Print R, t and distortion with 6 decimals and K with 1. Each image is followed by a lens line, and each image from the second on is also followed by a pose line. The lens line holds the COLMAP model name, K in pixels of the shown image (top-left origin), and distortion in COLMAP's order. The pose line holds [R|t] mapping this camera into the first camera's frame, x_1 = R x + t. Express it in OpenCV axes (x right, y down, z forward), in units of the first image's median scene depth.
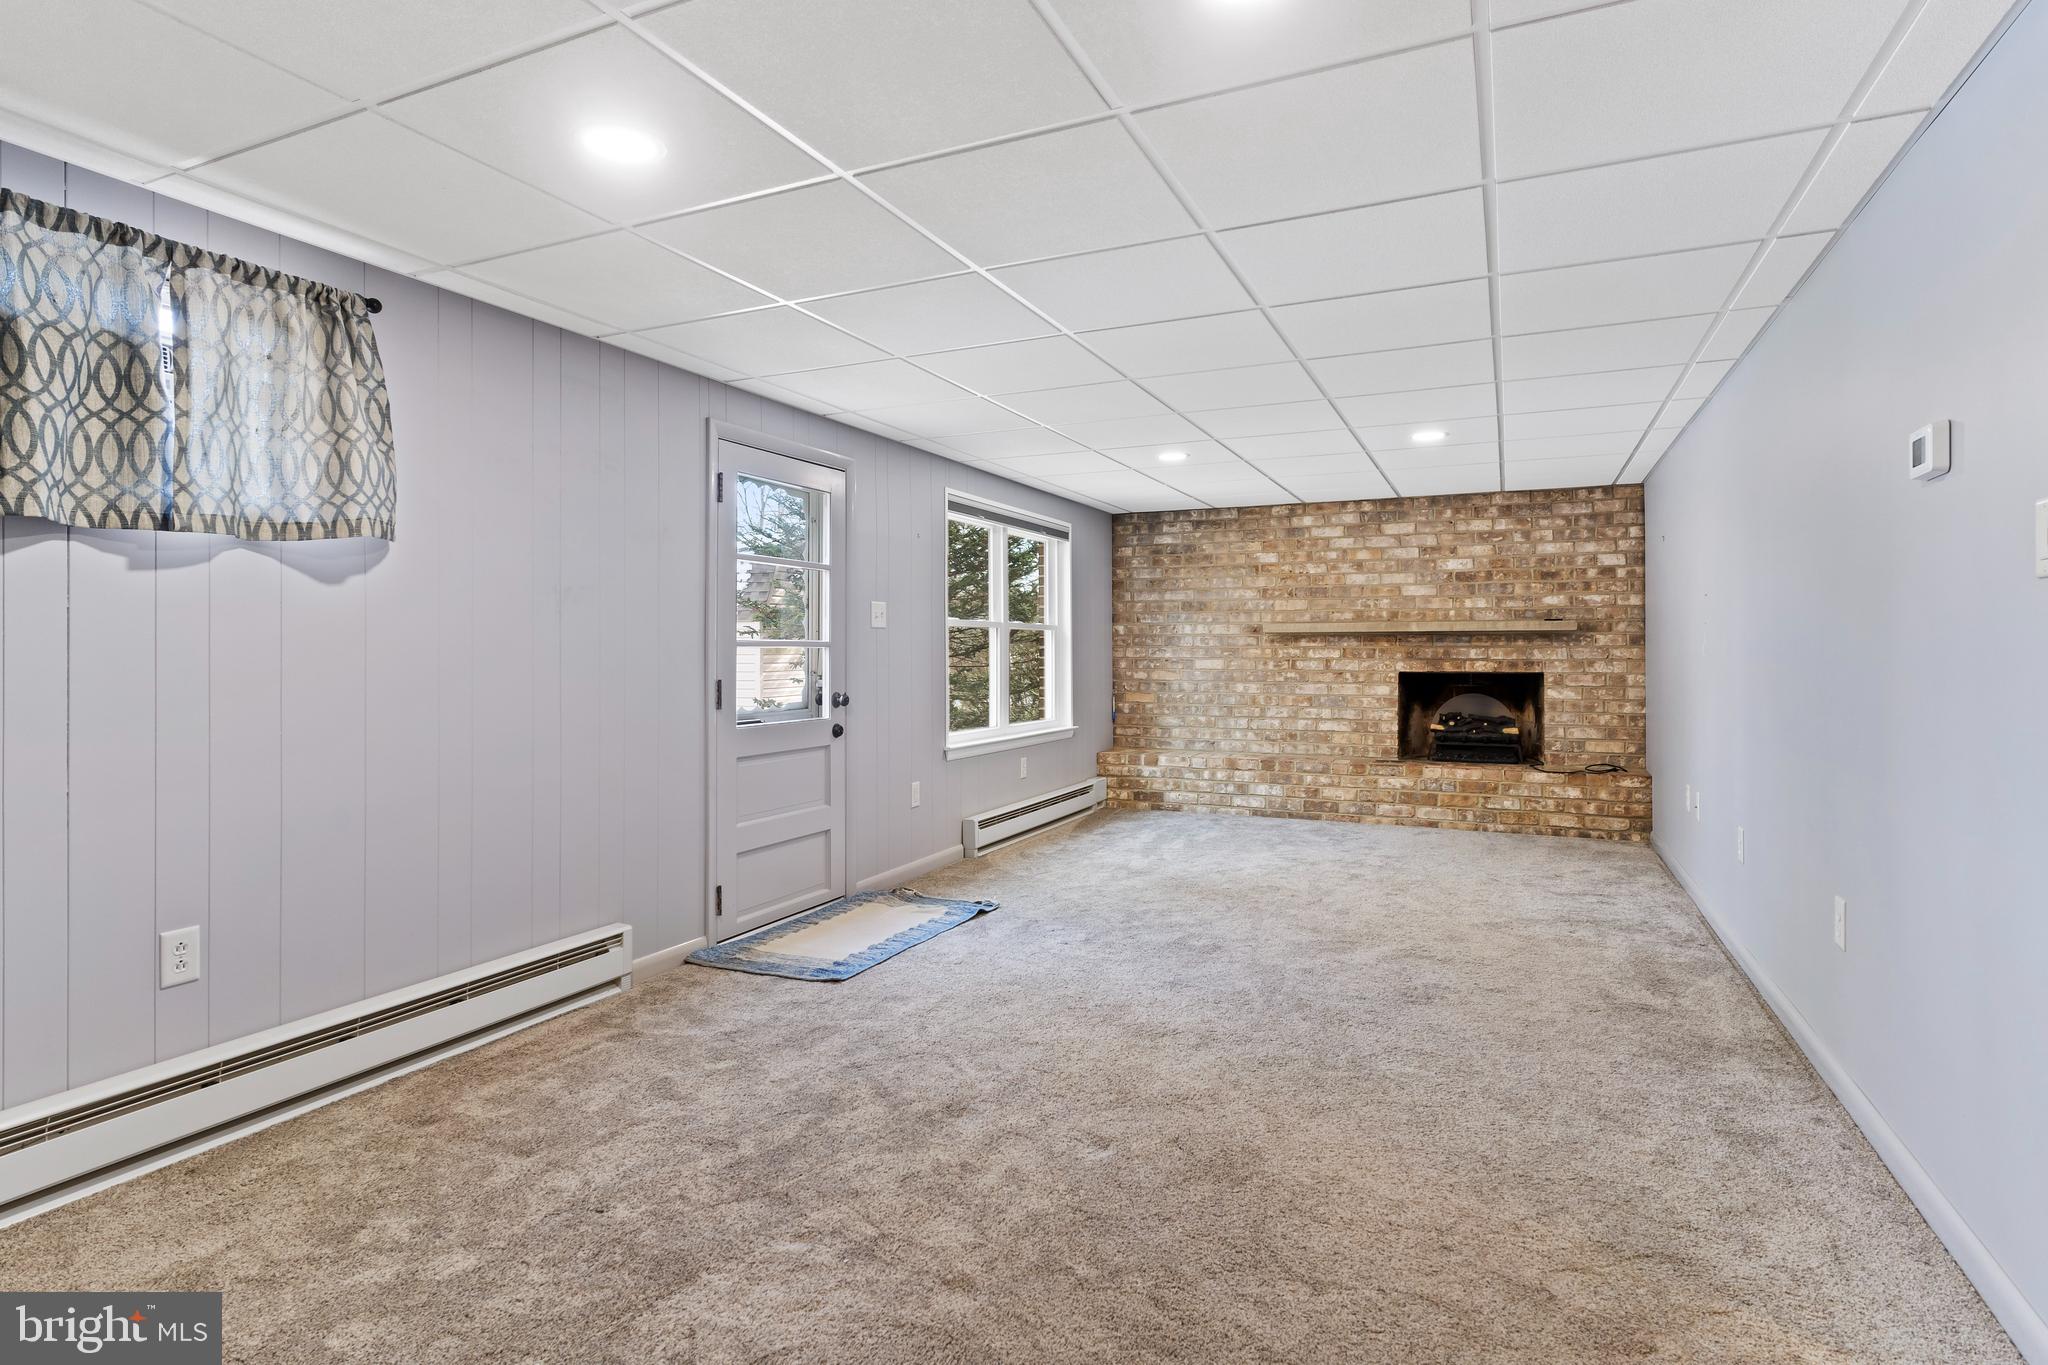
lens RADIAL K [[1049.5, 0, 1018.2], [0, 1049.5, 673.1], [0, 0, 1]] dist [-0.003679, 0.001820]
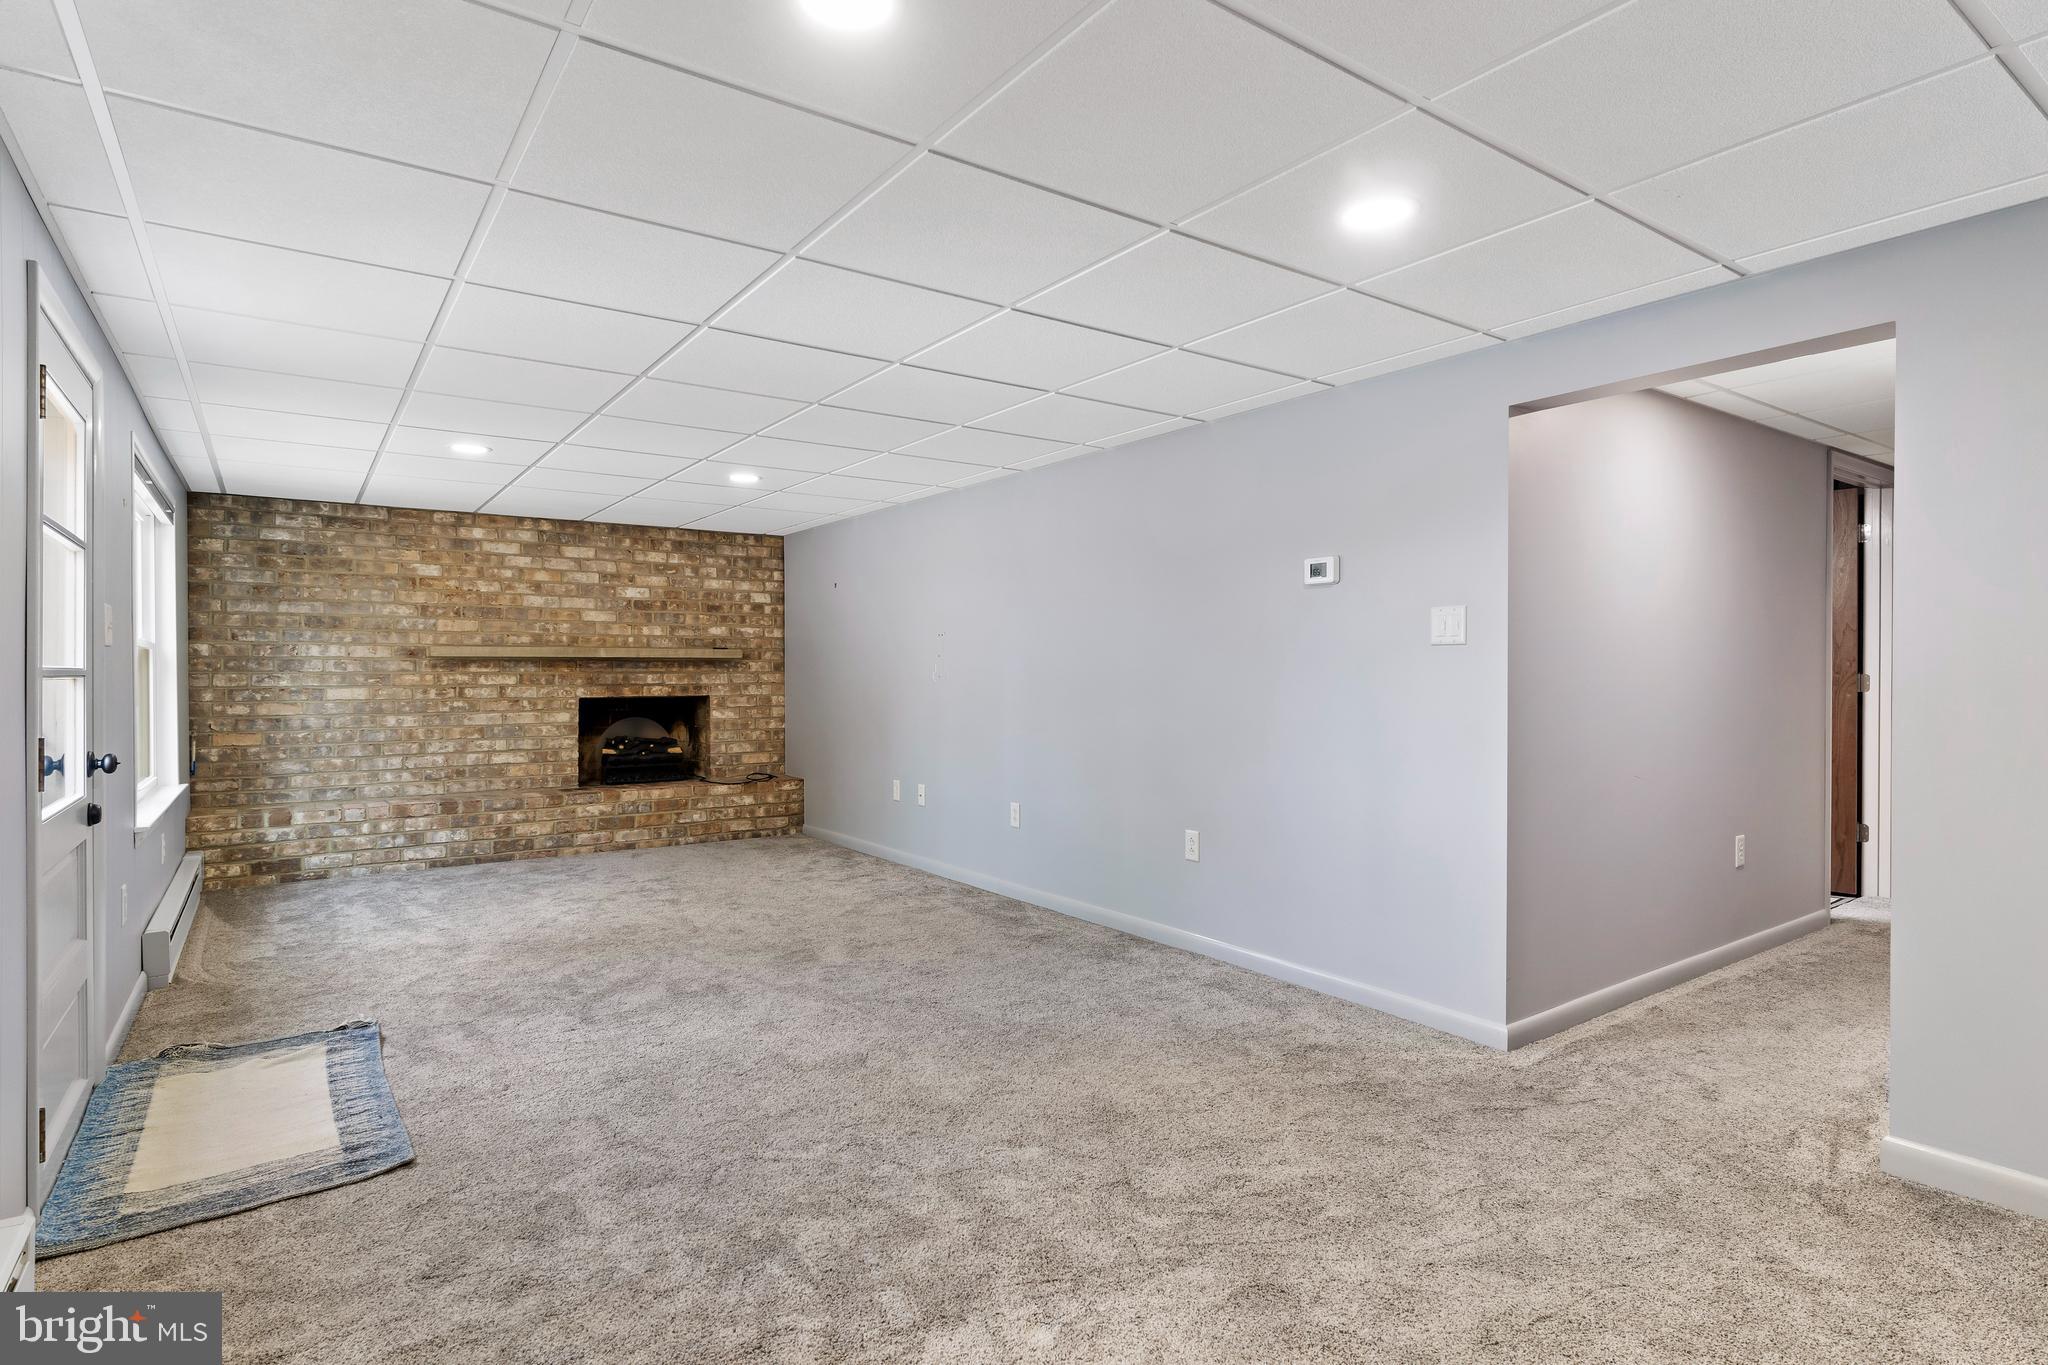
lens RADIAL K [[1049.5, 0, 1018.2], [0, 1049.5, 673.1], [0, 0, 1]] dist [-0.003679, 0.001820]
pose [[0.505501, -0.002225, 0.862823, -0.285503], [0.019932, 0.999760, -0.009100, -0.007364], [-0.862596, 0.021798, 0.505424, 0.151314]]
